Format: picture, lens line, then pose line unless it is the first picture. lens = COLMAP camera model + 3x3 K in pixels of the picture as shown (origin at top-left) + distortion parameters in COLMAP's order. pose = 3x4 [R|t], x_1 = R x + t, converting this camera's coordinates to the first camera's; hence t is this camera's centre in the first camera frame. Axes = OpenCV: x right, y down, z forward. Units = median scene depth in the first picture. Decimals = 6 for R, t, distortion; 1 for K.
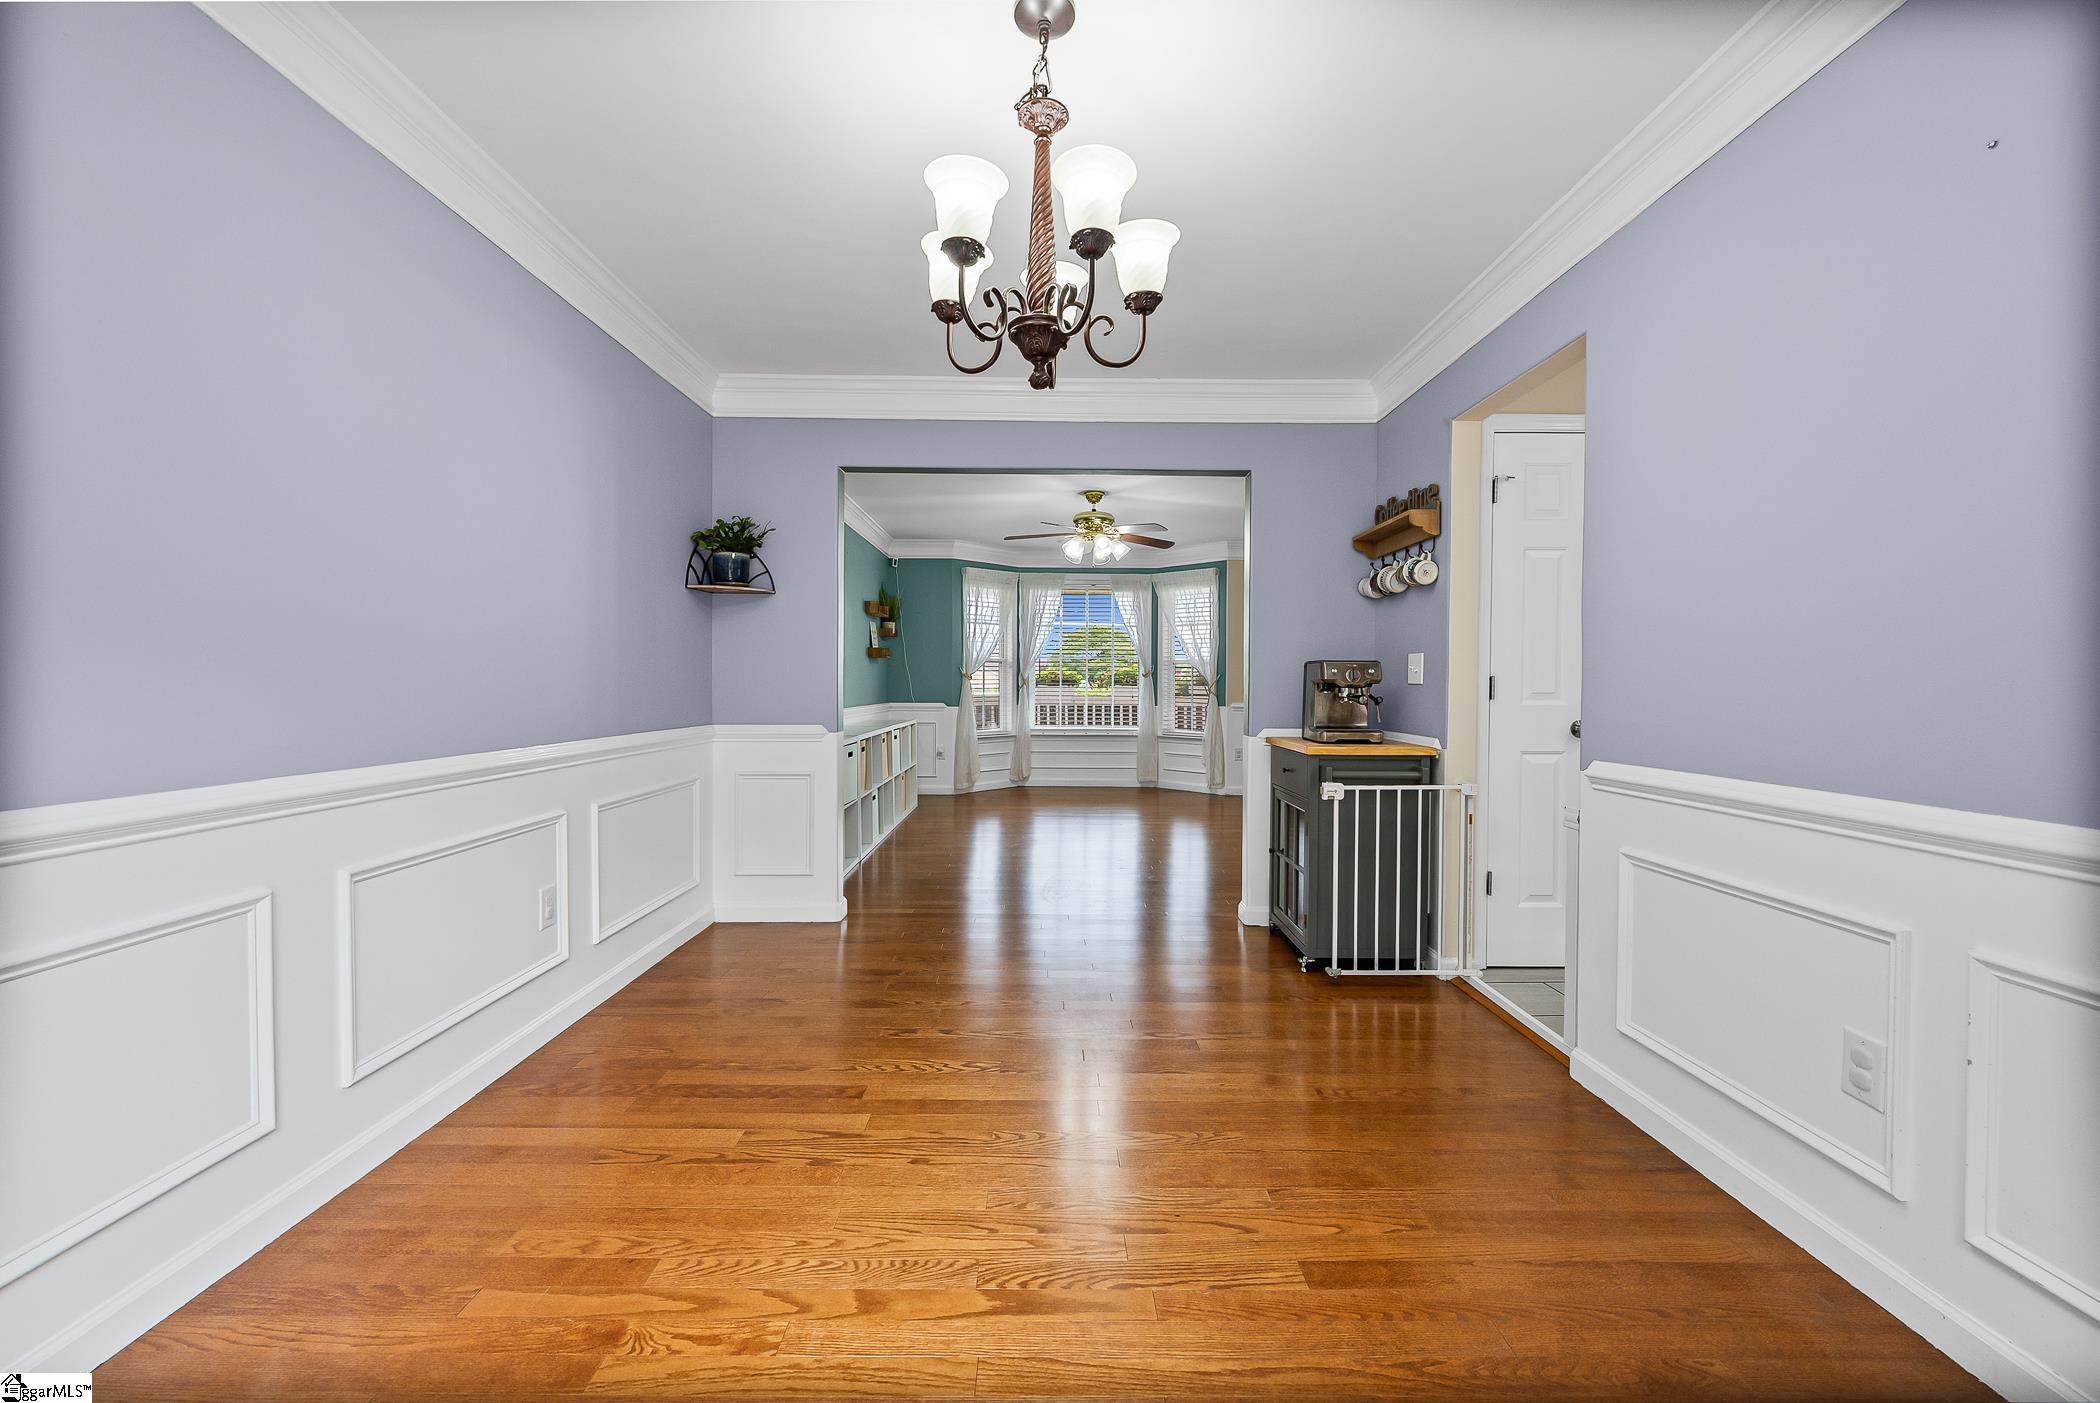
lens RADIAL K [[839.0, 0, 1049.2], [0, 839.0, 700.0], [0, 0, 1]] dist [0.001334, -0.000561]
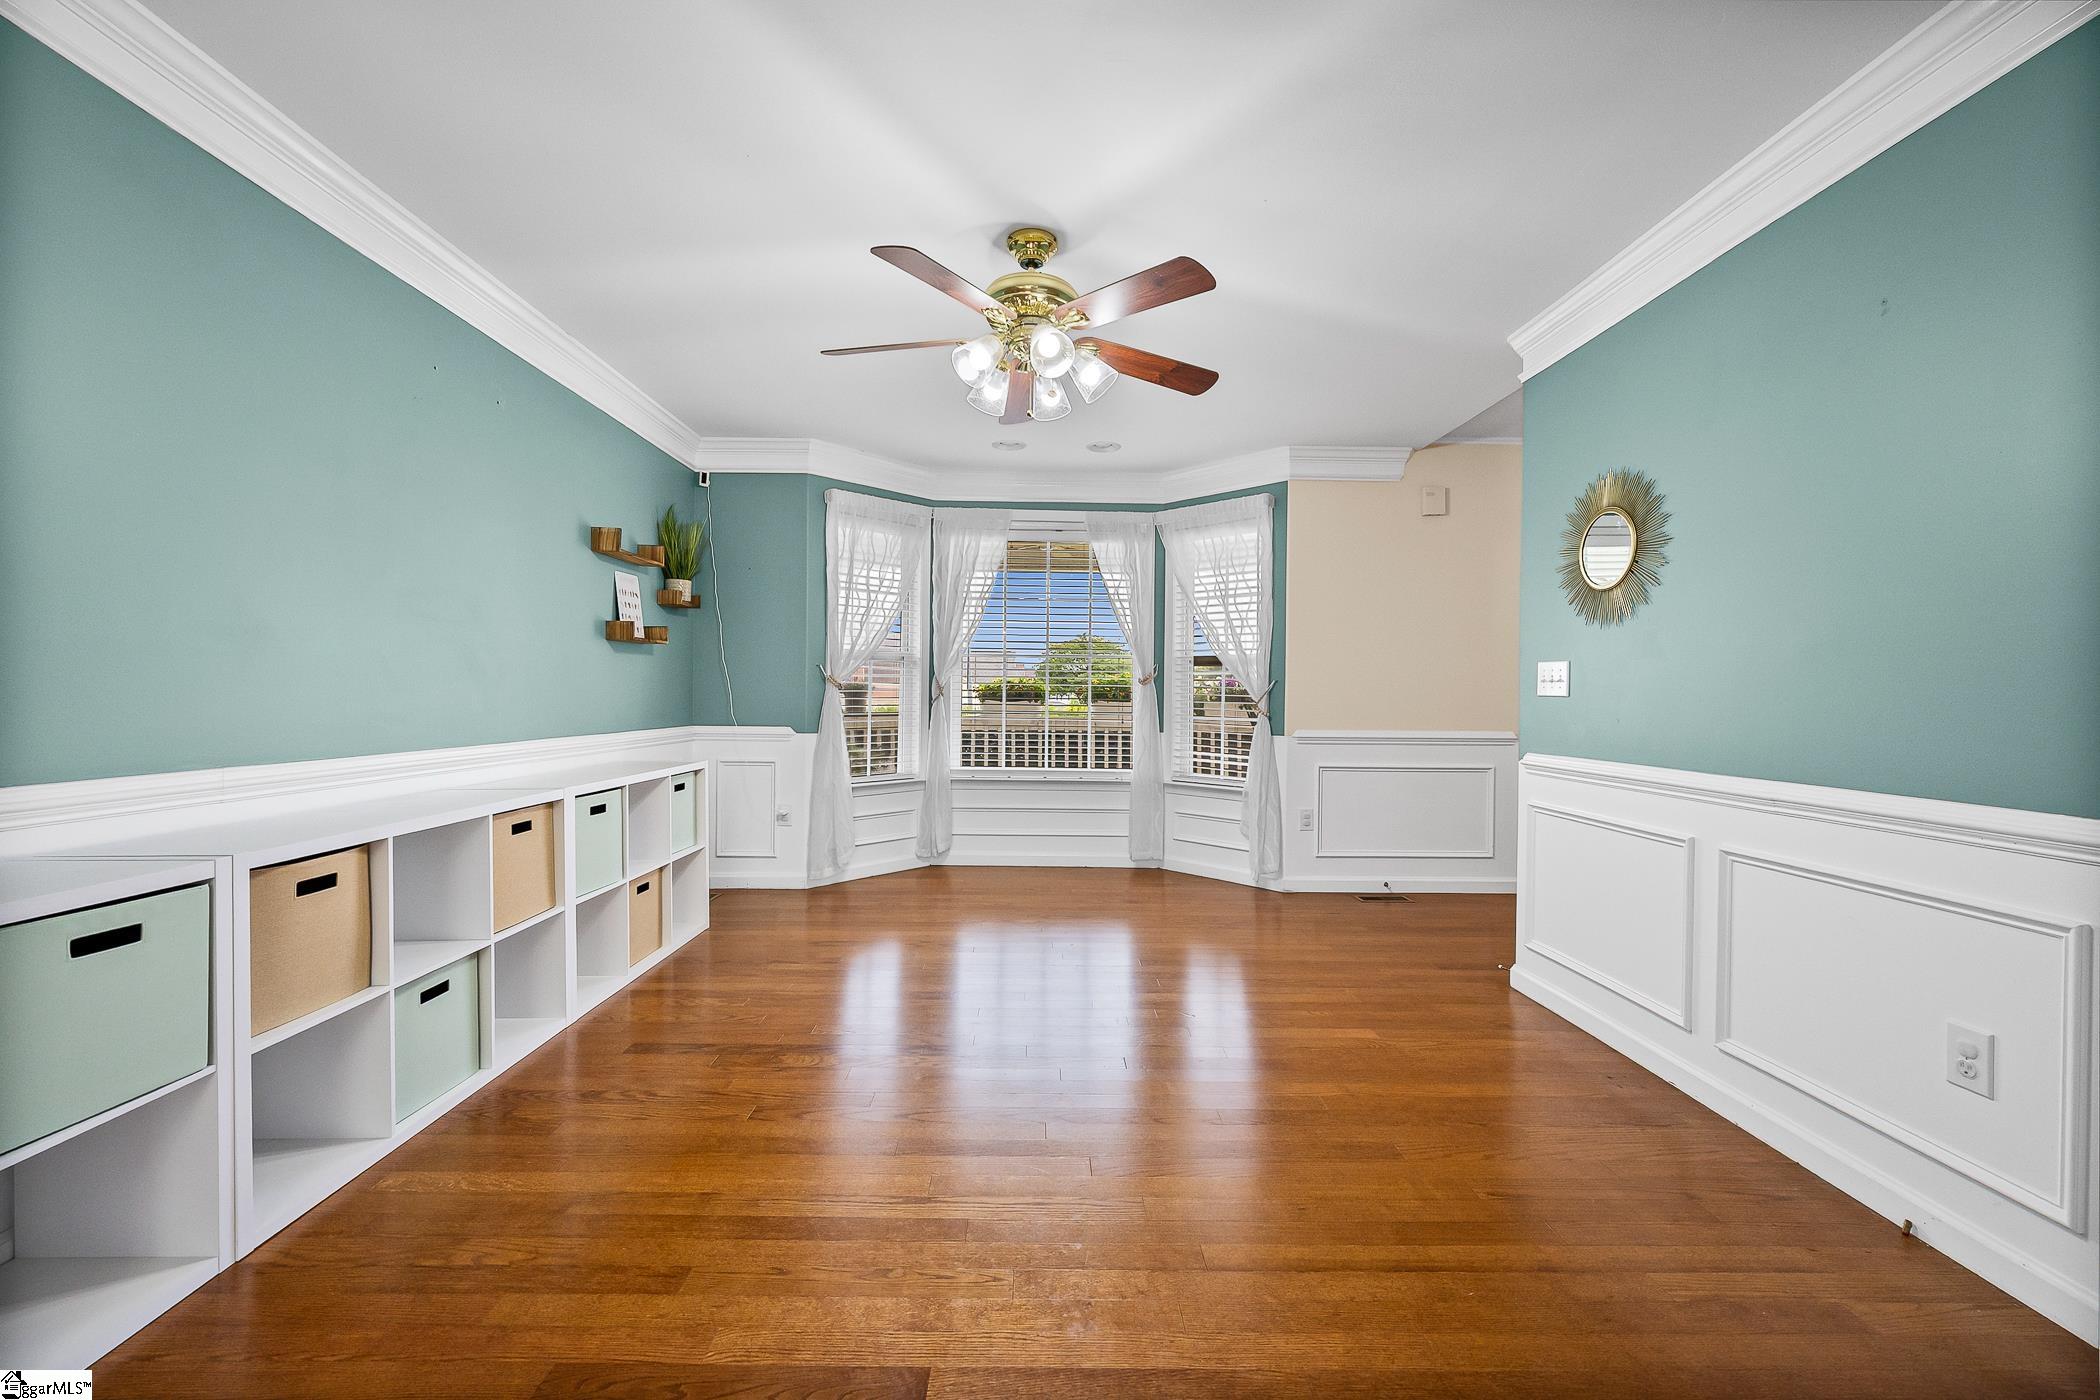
lens RADIAL K [[839.0, 0, 1049.3], [0, 839.0, 703.8], [0, 0, 1]] dist [0.001334, -0.000561]
pose [[0.999939, 0.005058, 0.009843, 0.043054], [-0.004882, 0.999828, -0.017900, -0.003246], [-0.009932, 0.017851, 0.999791, 0.420488]]
